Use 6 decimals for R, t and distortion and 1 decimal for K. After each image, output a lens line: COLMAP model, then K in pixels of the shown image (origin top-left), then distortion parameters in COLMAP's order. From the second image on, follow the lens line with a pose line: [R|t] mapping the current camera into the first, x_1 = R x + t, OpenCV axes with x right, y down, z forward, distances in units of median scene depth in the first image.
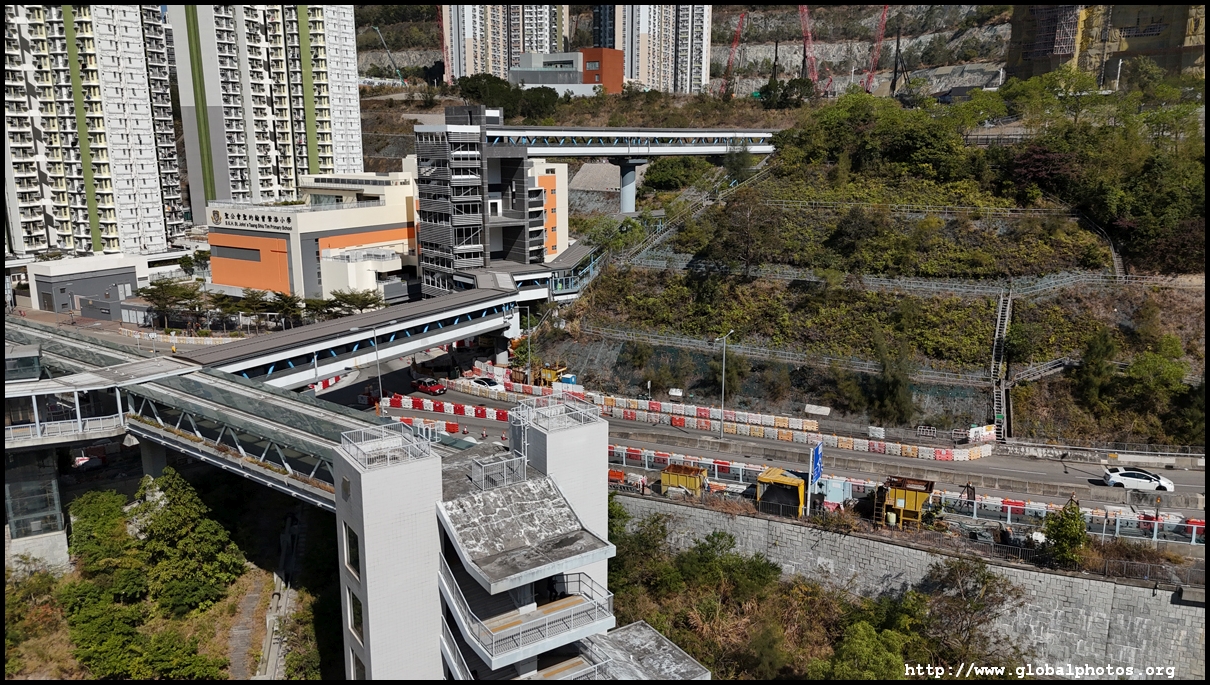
lens RADIAL K [[886.3, 0, 605.0], [0, 886.3, 342.5], [0, 0, 1]] dist [0.039933, -0.003829]
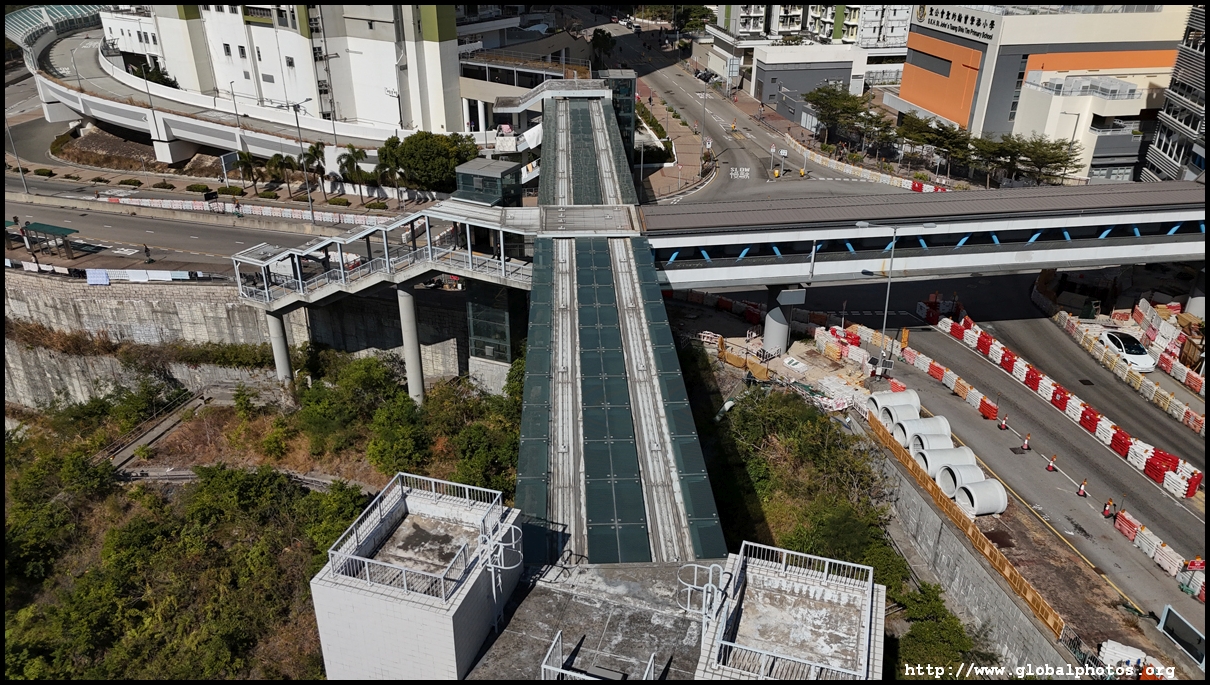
lens RADIAL K [[886.3, 0, 605.0], [0, 886.3, 342.5], [0, 0, 1]] dist [0.039933, -0.003829]
pose [[0.625333, 0.345215, -0.699846, 0.052677], [-0.175956, 0.936108, 0.304534, -0.058949], [0.760262, -0.067293, 0.646122, 0.251504]]
